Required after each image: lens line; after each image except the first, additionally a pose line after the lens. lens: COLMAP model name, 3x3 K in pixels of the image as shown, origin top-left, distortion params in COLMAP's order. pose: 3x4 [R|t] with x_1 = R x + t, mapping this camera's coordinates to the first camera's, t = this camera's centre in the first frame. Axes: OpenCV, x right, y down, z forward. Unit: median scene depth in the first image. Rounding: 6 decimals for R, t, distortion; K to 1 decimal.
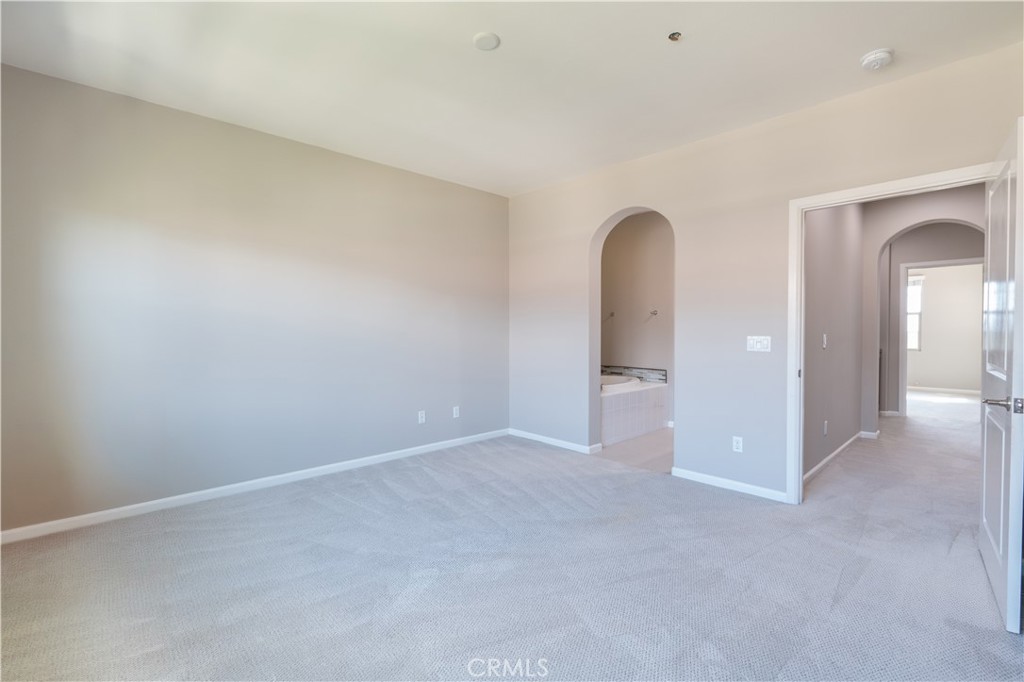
lens RADIAL K [[454.1, 0, 505.2], [0, 454.1, 337.6], [0, 0, 1]] dist [0.001300, 0.000222]
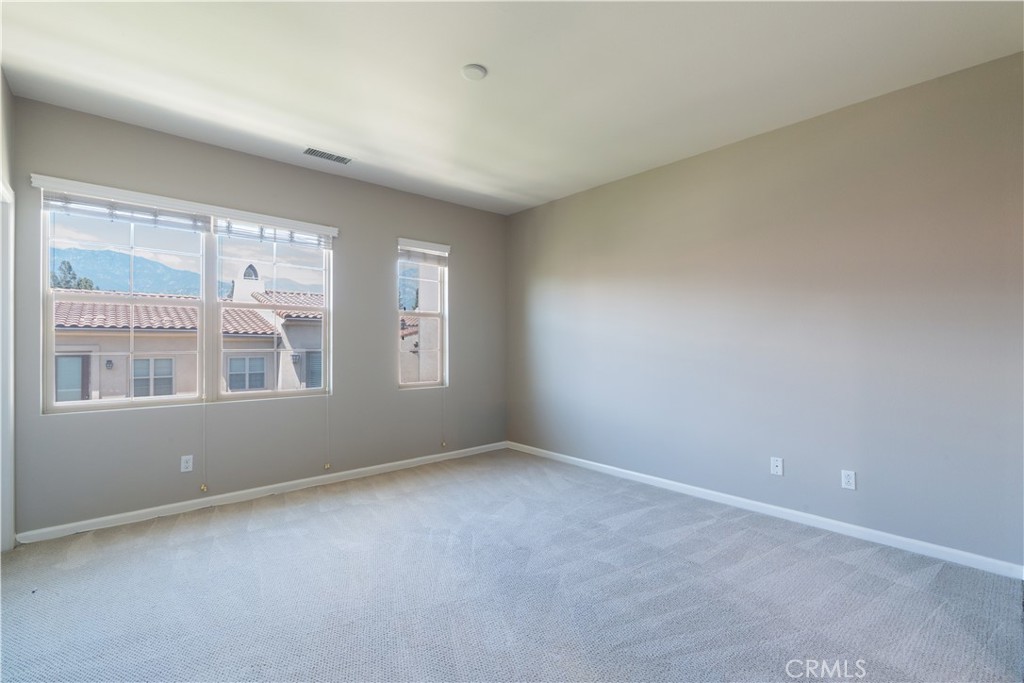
lens RADIAL K [[454.1, 0, 519.0], [0, 454.1, 340.8], [0, 0, 1]] dist [0.001300, 0.000222]
pose [[0.000072, -0.004044, -0.999992, 0.632696], [-0.020845, 0.999775, -0.004045, -0.013044], [0.999783, 0.020845, -0.000012, 0.698296]]
